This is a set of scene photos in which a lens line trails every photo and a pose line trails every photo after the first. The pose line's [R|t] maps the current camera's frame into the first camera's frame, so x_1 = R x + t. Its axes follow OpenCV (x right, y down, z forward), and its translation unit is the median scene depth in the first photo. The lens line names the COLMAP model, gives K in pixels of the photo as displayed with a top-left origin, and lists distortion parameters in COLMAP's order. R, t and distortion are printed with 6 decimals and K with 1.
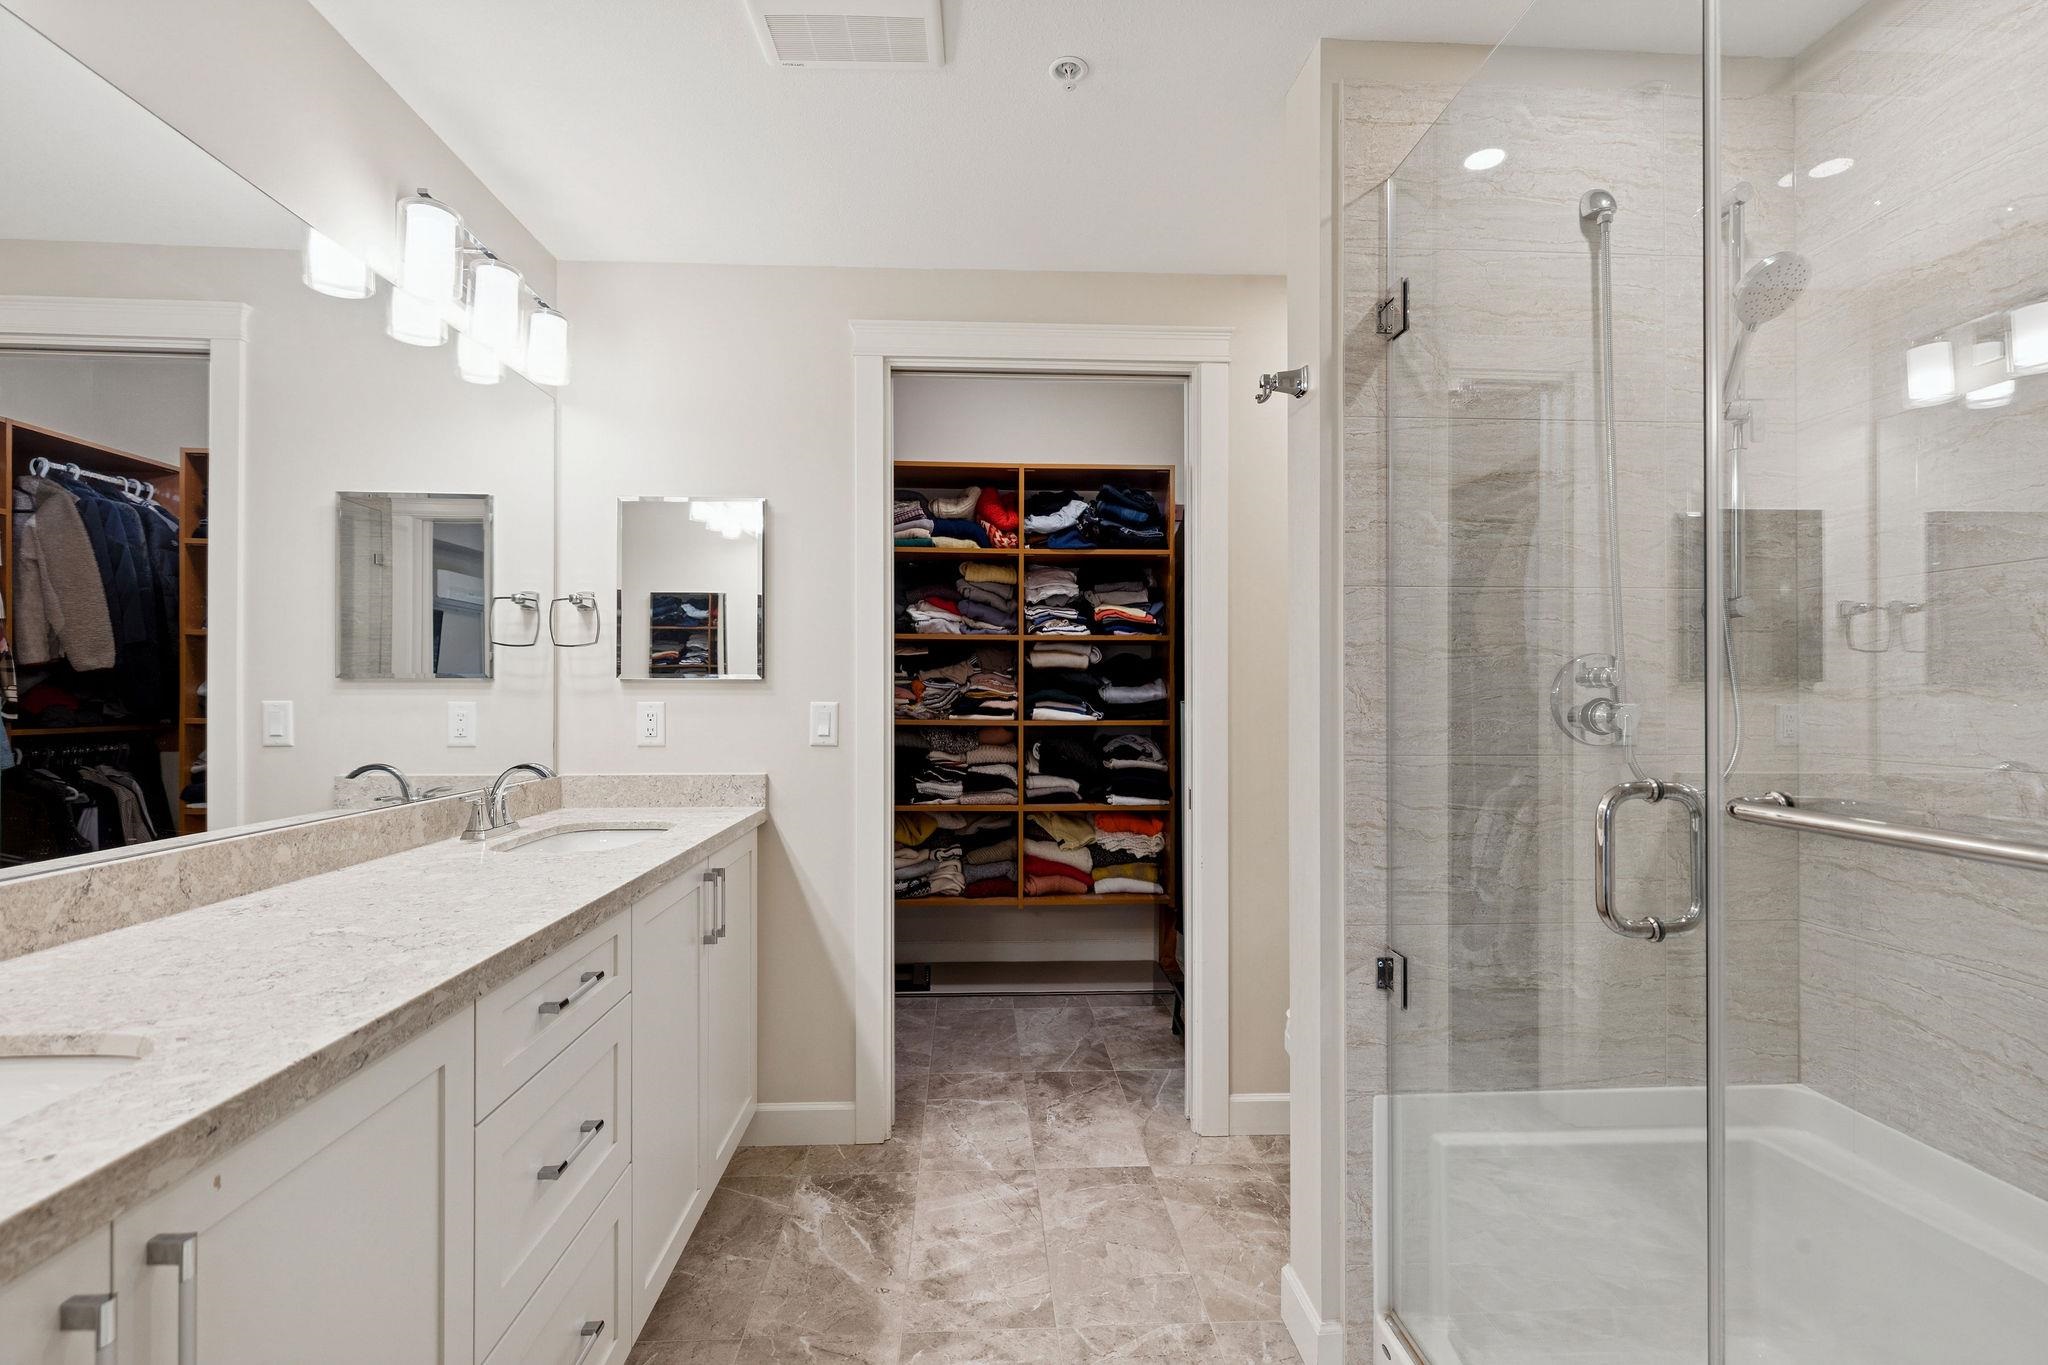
lens RADIAL K [[917.5, 0, 1027.2], [0, 917.5, 693.5], [0, 0, 1]] dist [0.003339, -0.003049]
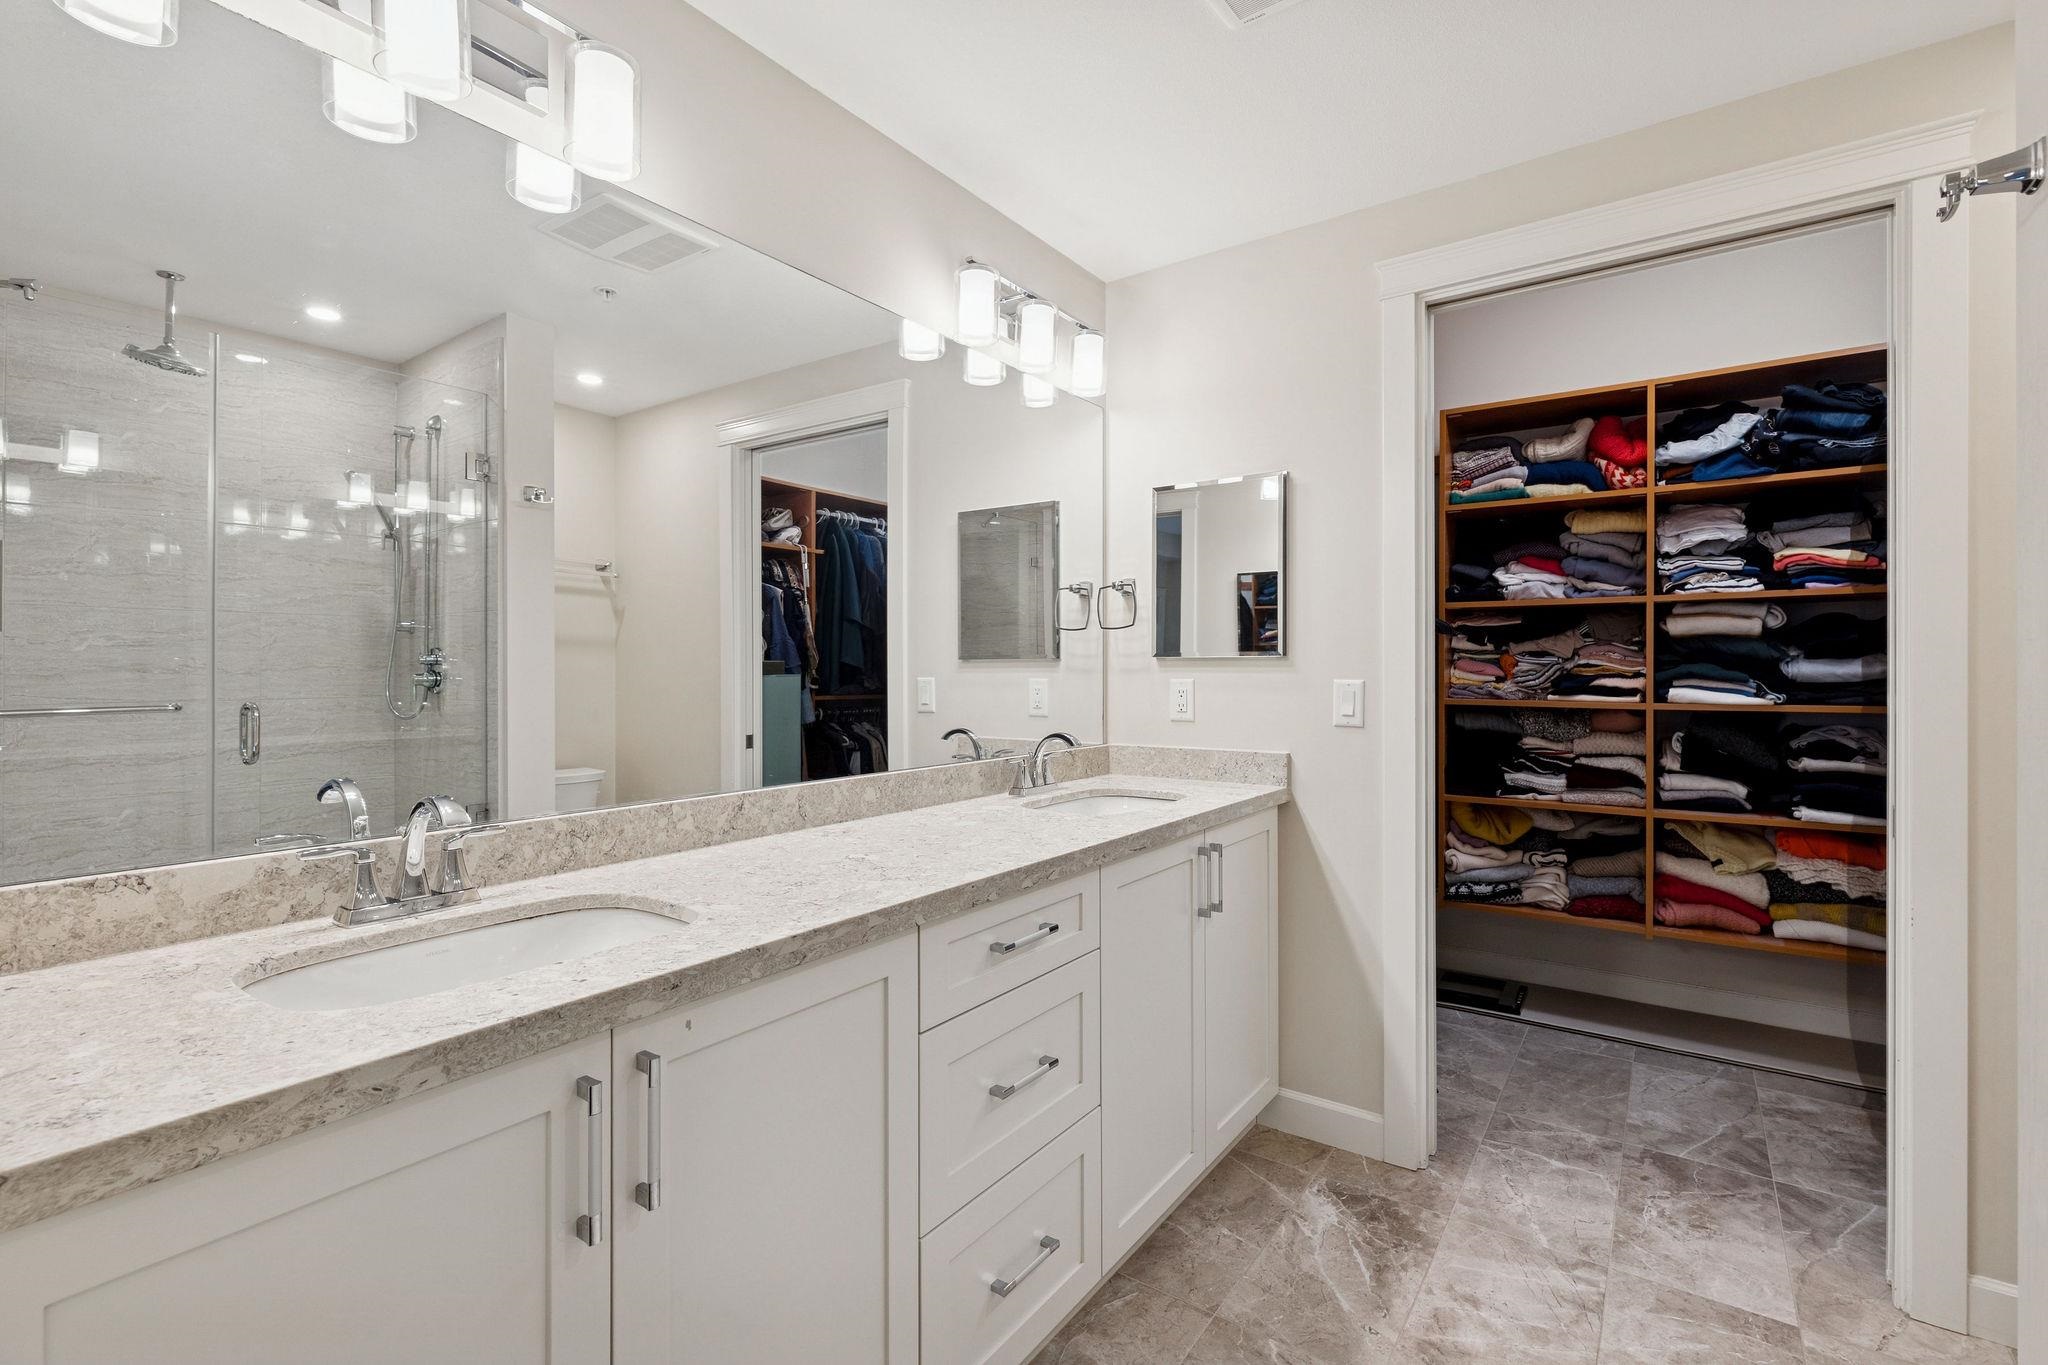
lens RADIAL K [[917.5, 0, 1025.0], [0, 917.5, 675.7], [0, 0, 1]] dist [-0.001125, -0.001276]
pose [[0.779441, 0.000345, -0.626476, 0.107874], [0.003940, 0.999977, 0.005454, -0.001109], [0.626463, -0.006719, 0.779422, 0.065396]]
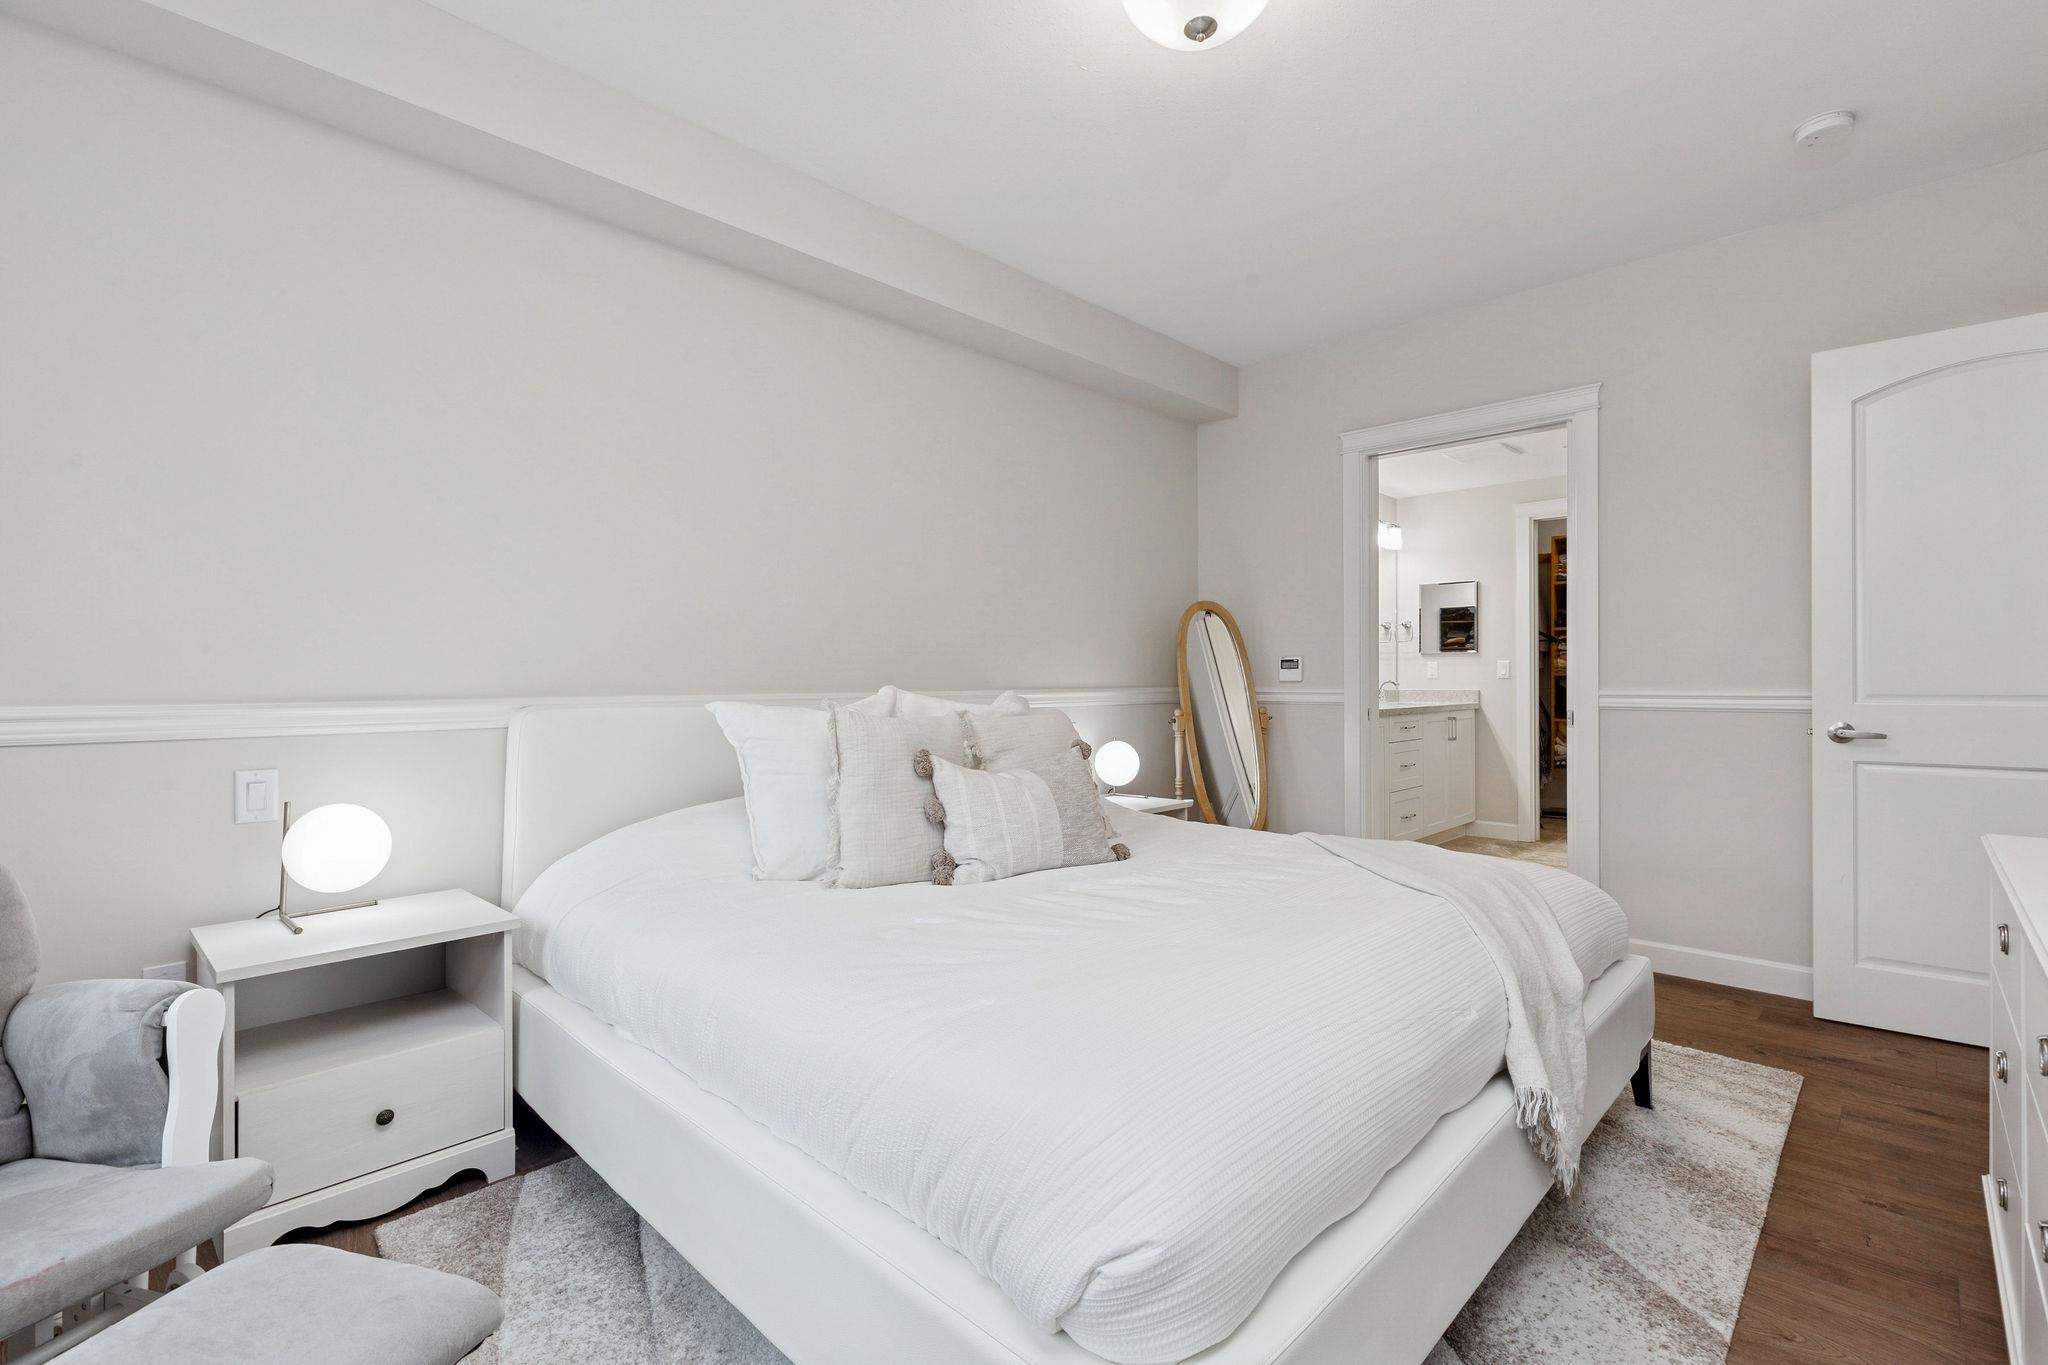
lens RADIAL K [[927.1, 0, 1033.6], [0, 927.1, 671.5], [0, 0, 1]] dist [0.003612, 0.000080]
pose [[0.672424, -0.010442, -0.740092, 0.770586], [0.010214, 0.999936, -0.004828, 0.036795], [0.740096, -0.004313, 0.672488, -1.603254]]
